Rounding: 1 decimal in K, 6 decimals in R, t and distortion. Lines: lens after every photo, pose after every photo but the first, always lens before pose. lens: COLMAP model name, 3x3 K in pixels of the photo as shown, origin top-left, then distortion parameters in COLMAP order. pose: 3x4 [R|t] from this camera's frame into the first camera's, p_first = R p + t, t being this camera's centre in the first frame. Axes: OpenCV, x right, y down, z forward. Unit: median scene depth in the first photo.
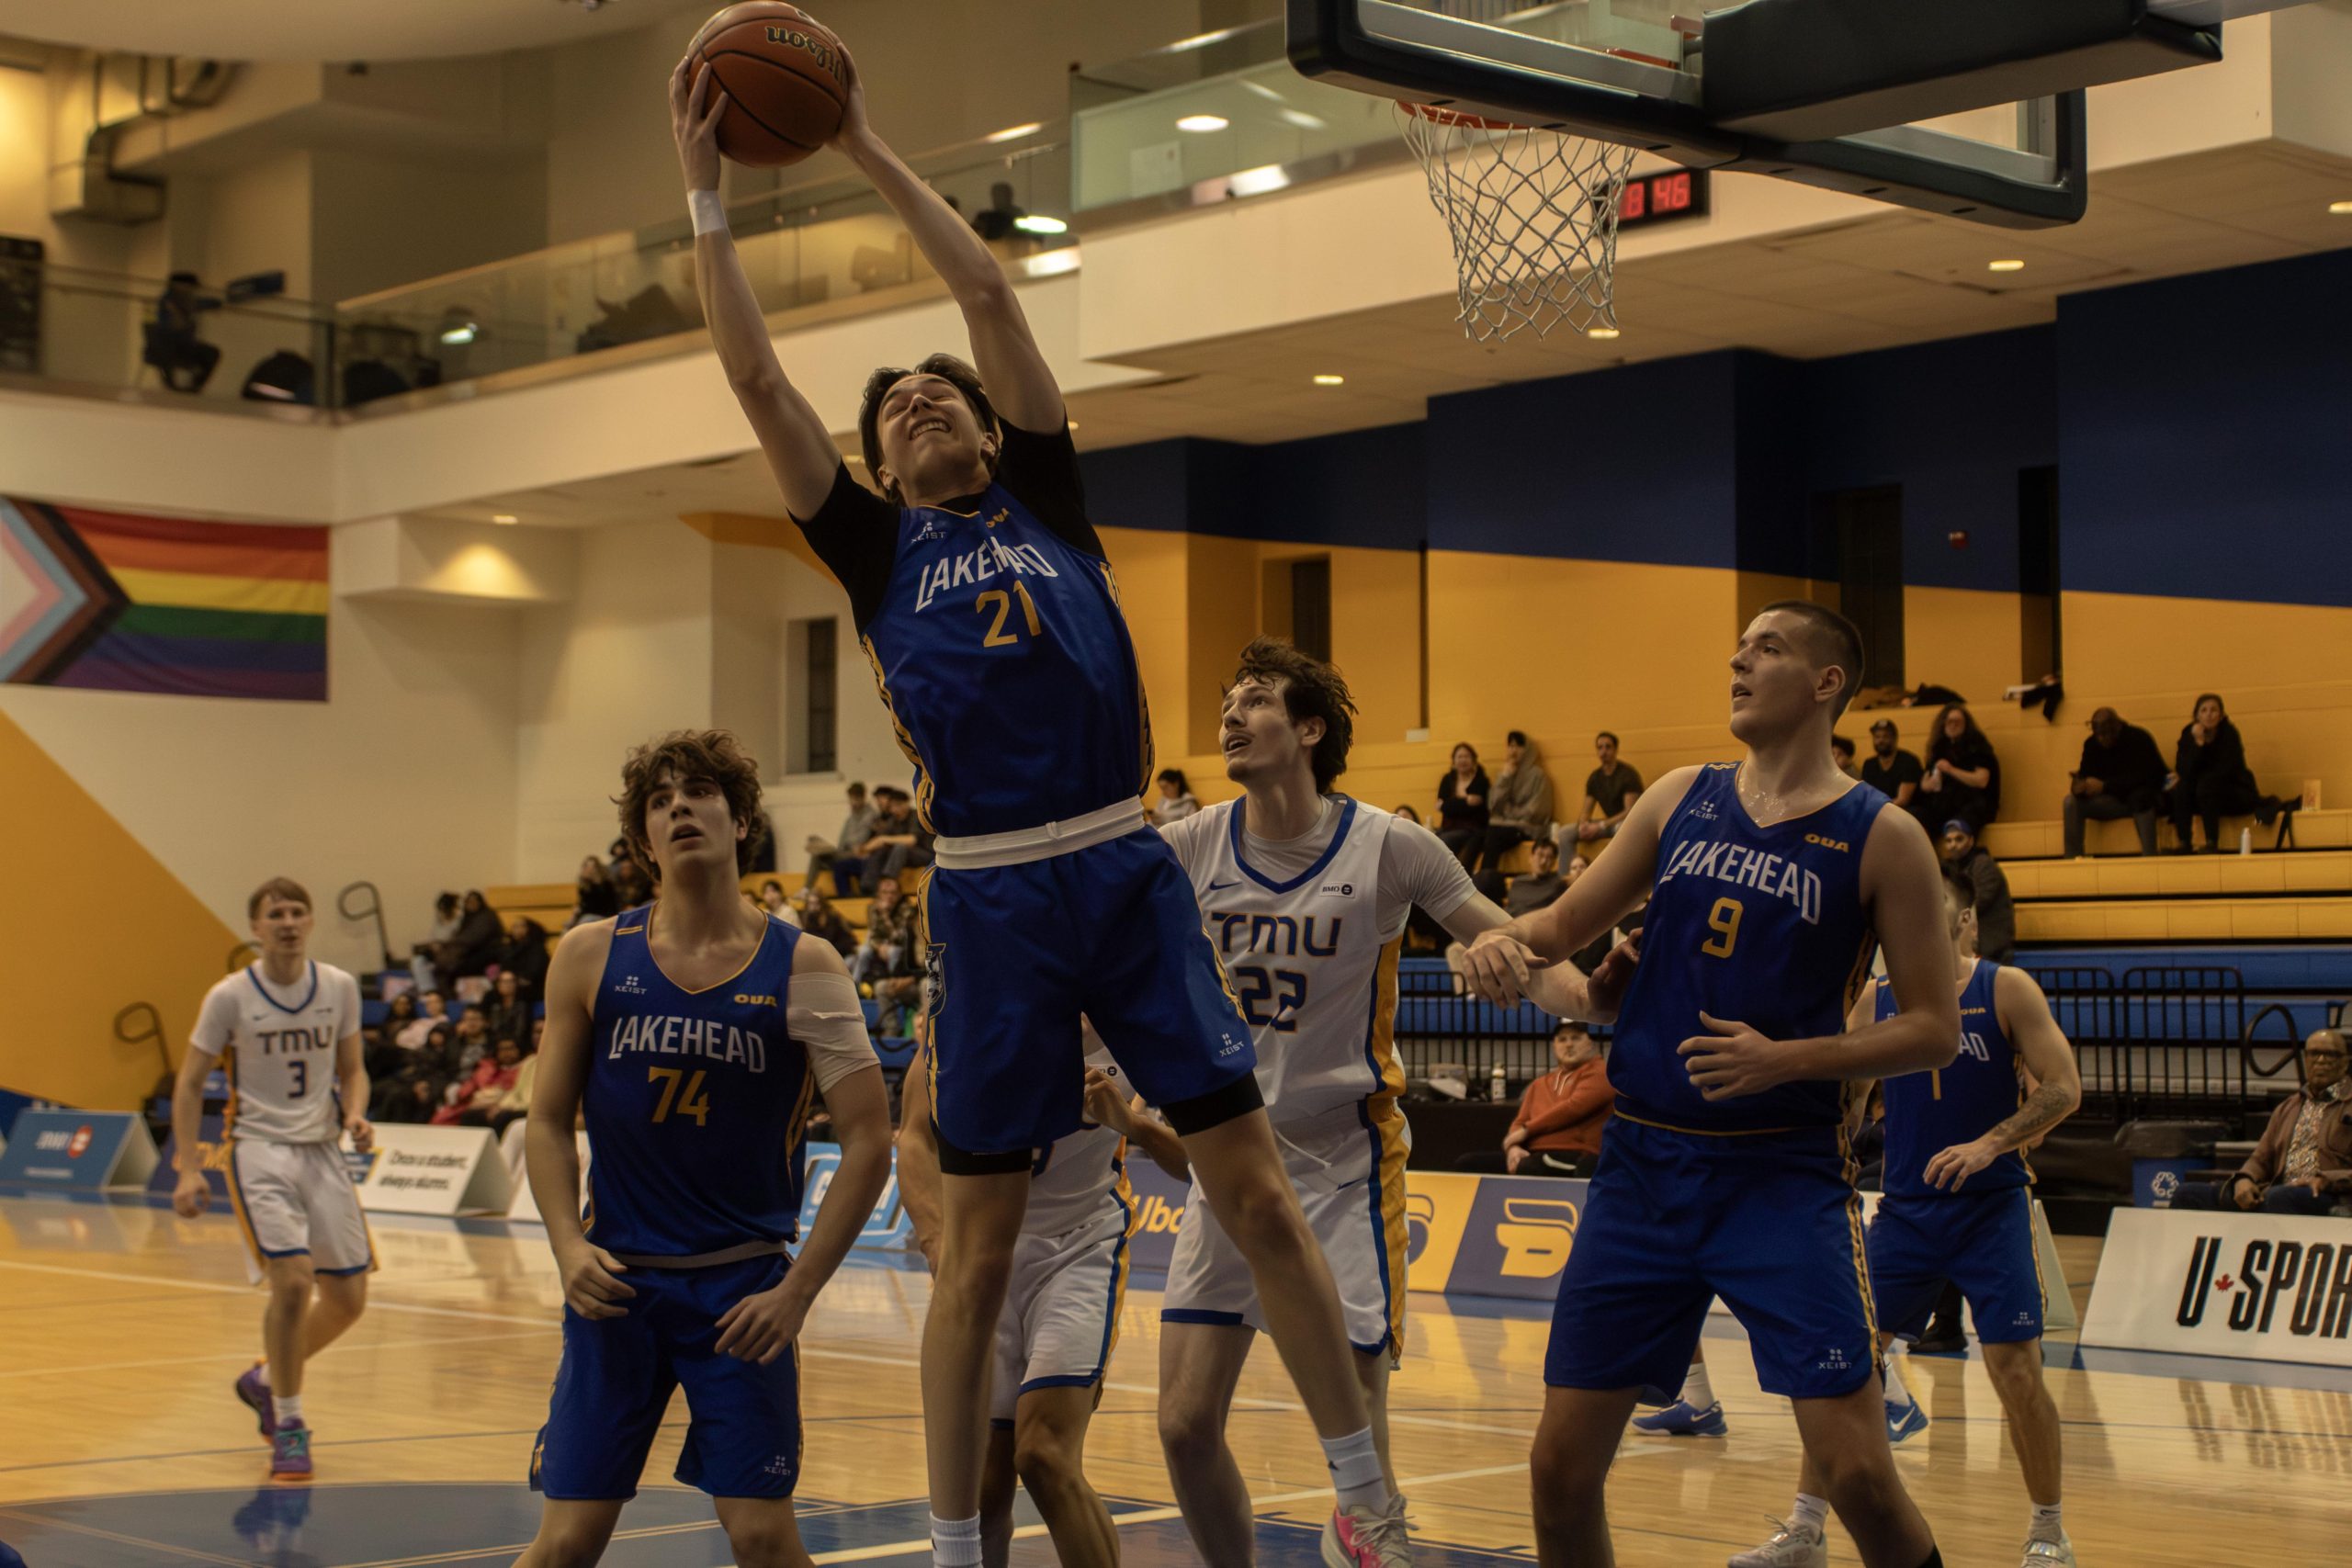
lens RADIAL K [[3893.7, 0, 1186.0], [0, 3893.7, 777.7], [0, 0, 1]] dist [0.109381, 0.000000]
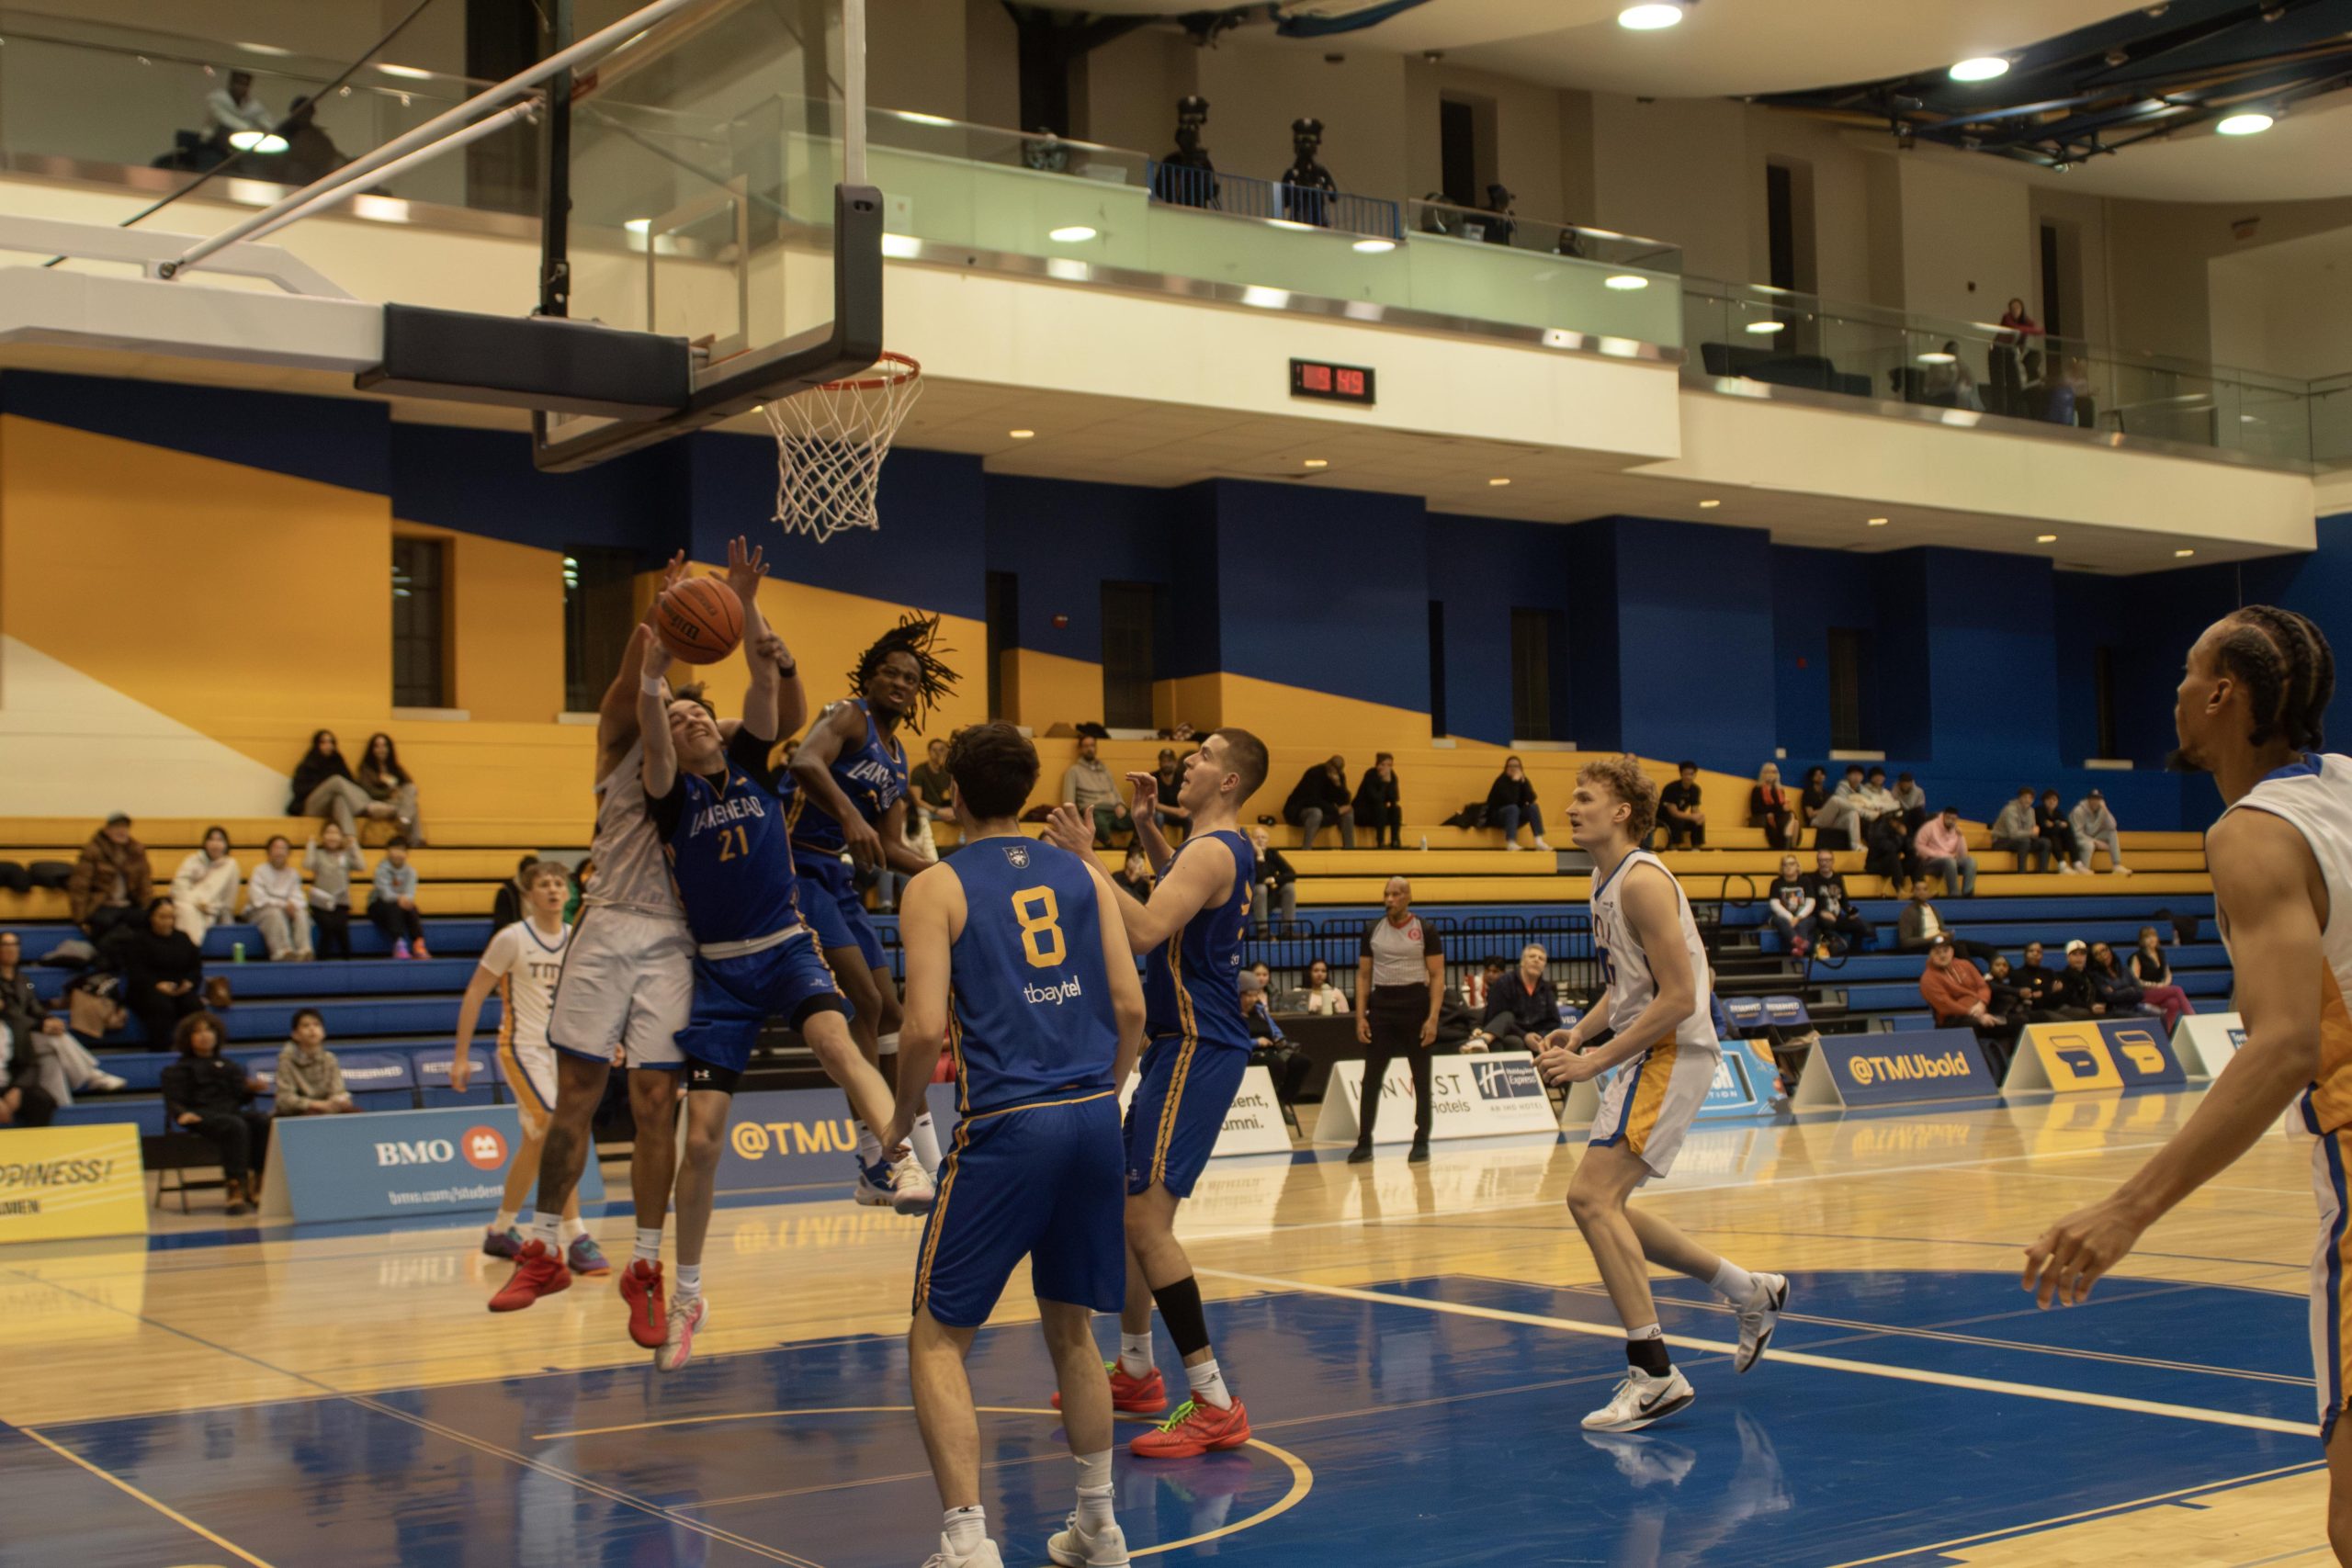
lens RADIAL K [[2863.0, 0, 1191.8], [0, 2863.0, 828.9], [0, 0, 1]] dist [-0.018594, 0.000000]
pose [[0.120903, 0.039018, 0.991897, -0.875921], [-0.035342, 0.998763, -0.034981, 0.051801], [-0.992035, -0.030826, 0.122132, 0.871412]]
